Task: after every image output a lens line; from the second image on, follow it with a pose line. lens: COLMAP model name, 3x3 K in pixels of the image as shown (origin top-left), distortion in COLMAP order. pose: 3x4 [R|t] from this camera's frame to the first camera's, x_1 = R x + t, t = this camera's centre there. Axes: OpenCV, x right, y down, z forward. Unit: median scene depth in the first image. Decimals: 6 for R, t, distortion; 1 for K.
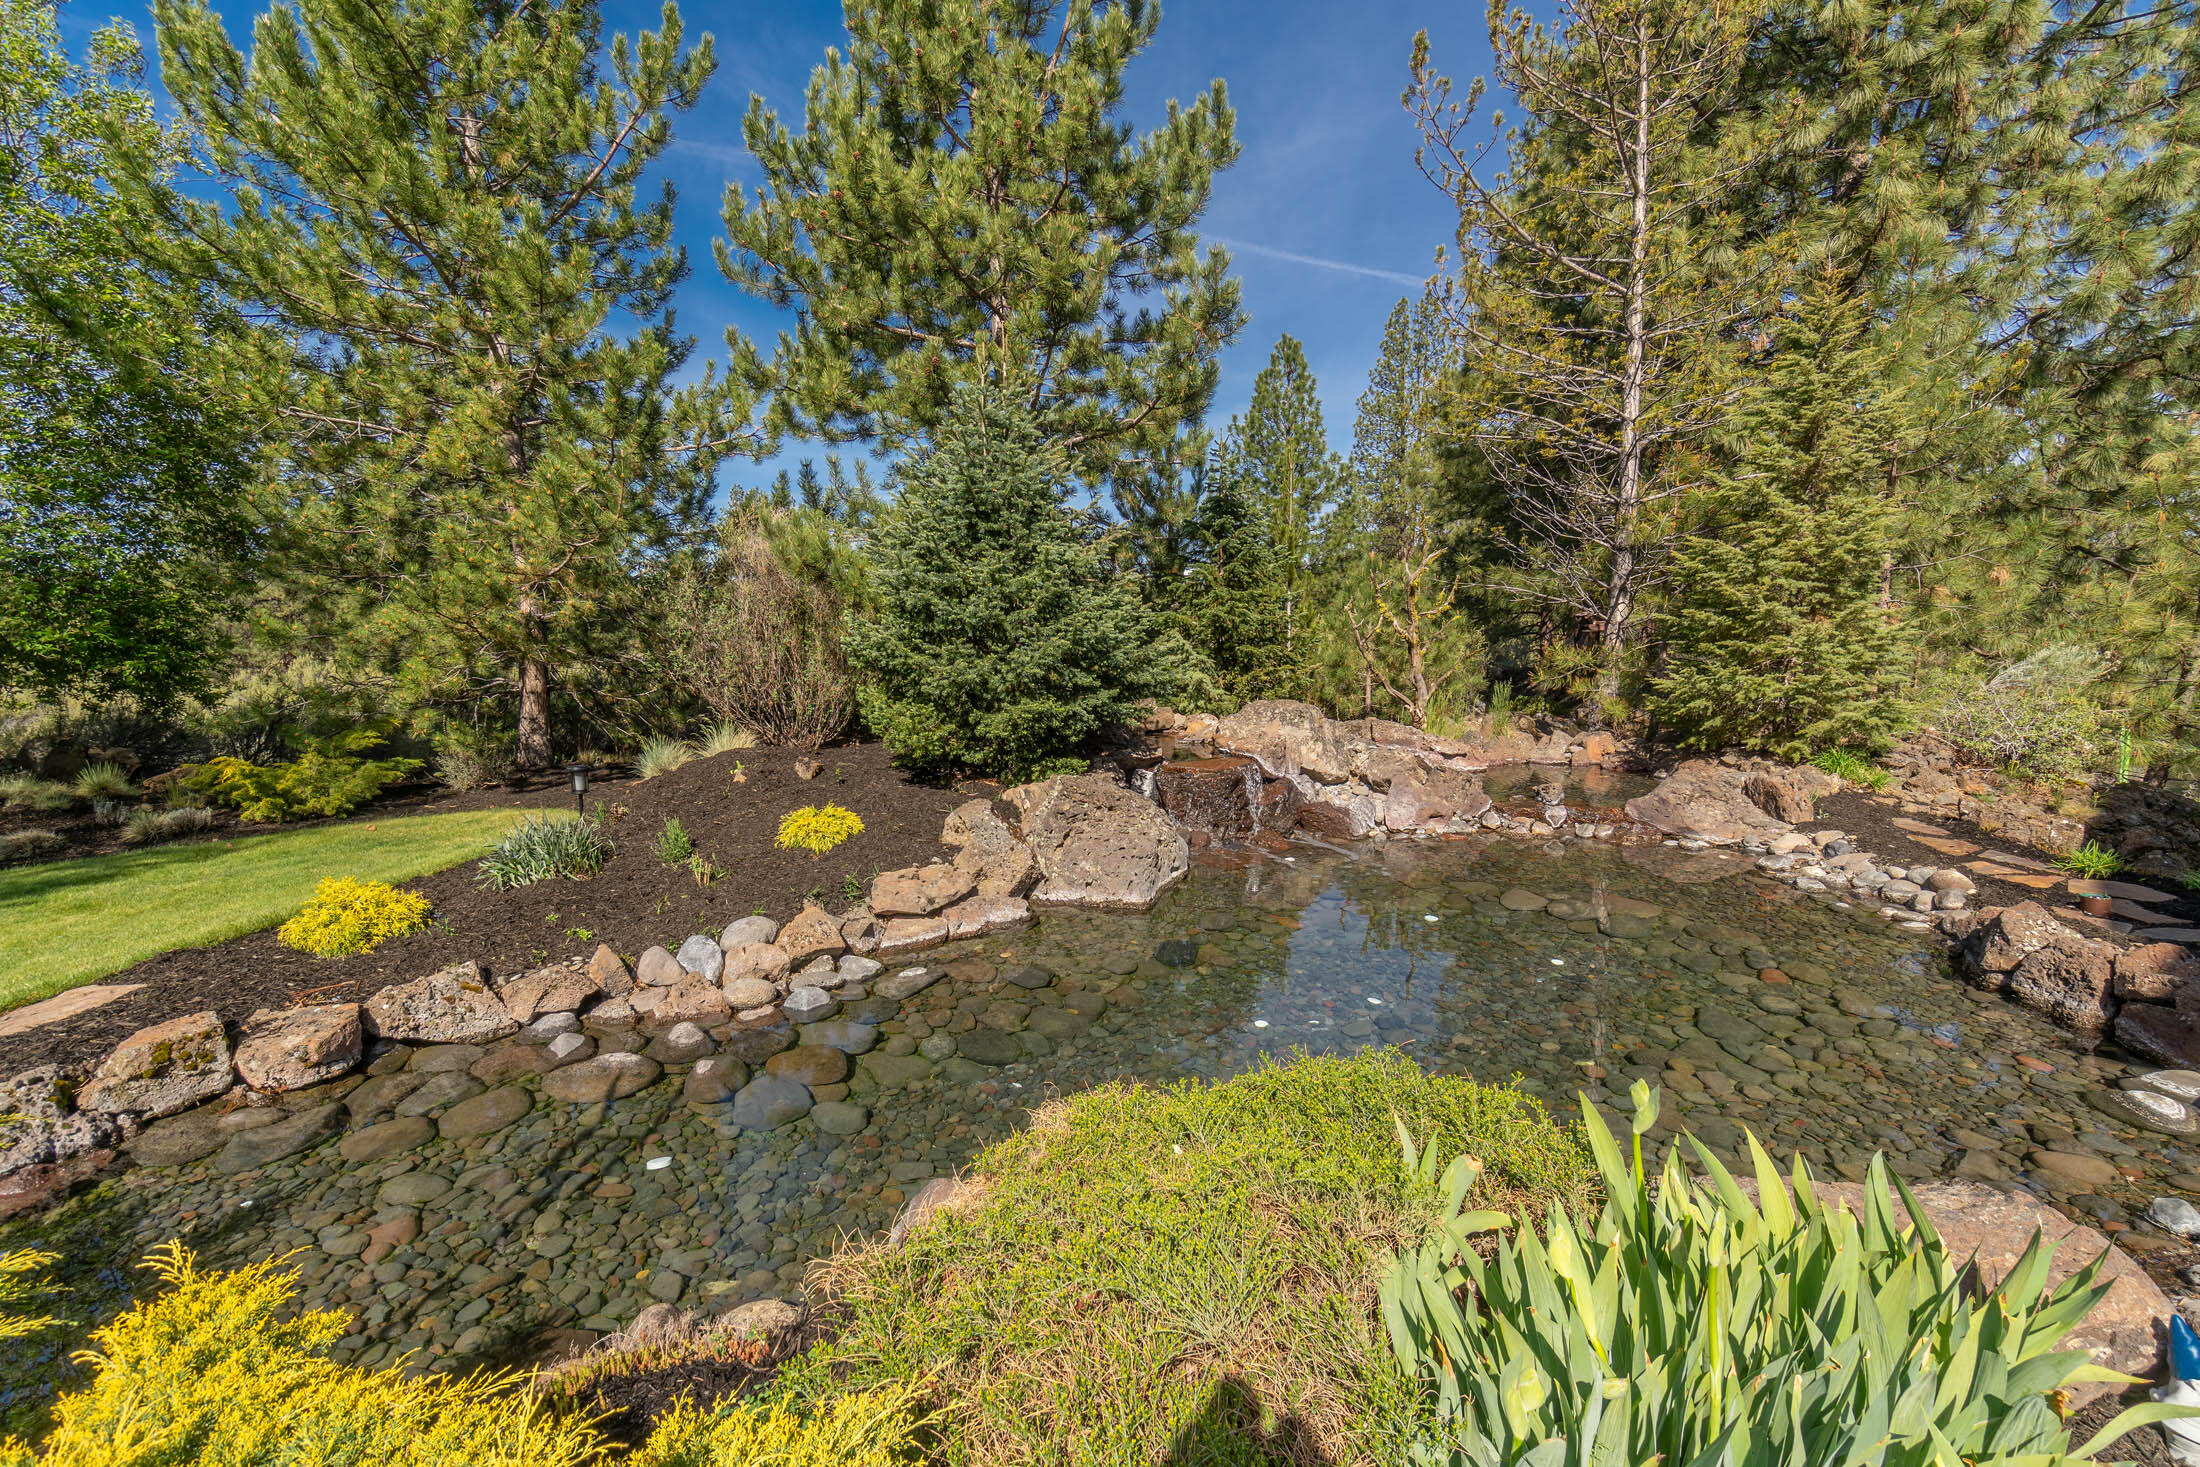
lens RADIAL K [[960.0, 0, 1093.5], [0, 960.0, 724.2], [0, 0, 1]] dist [-0.007972, 0.002224]
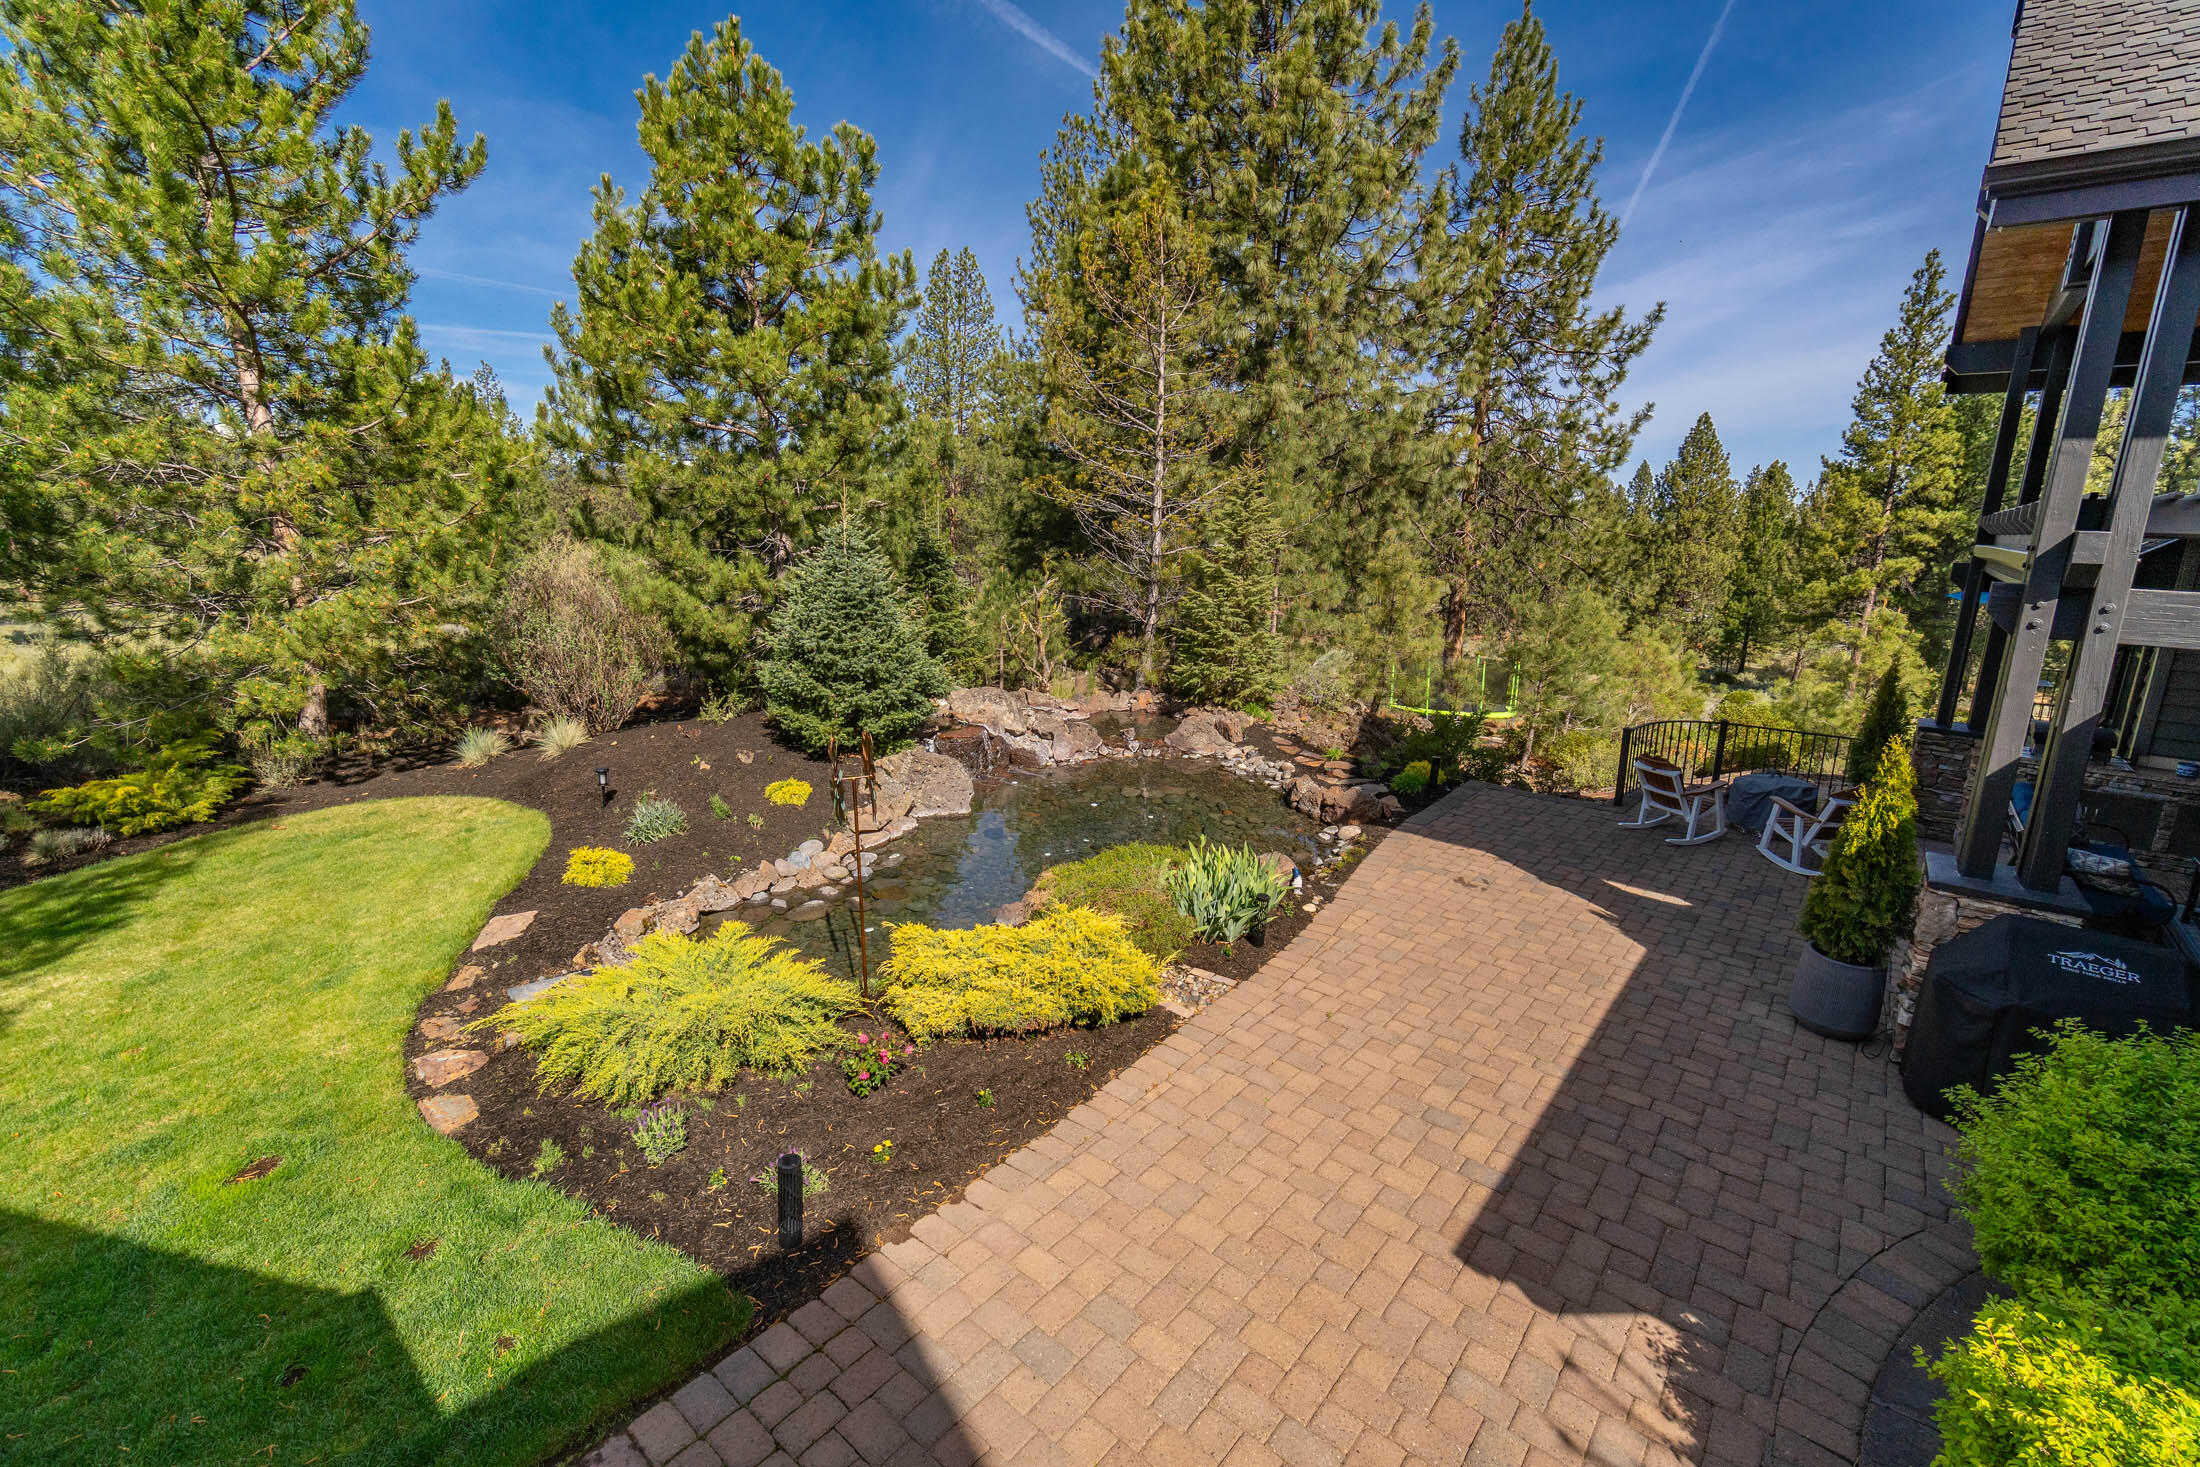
lens RADIAL K [[960.0, 0, 1099.6], [0, 960.0, 729.9], [0, 0, 1]] dist [-0.007972, 0.002224]
pose [[0.883792, -0.071622, 0.462365, -0.470199], [0.021200, 0.993329, 0.113347, -0.157250], [-0.467399, -0.090373, 0.879415, -0.665236]]
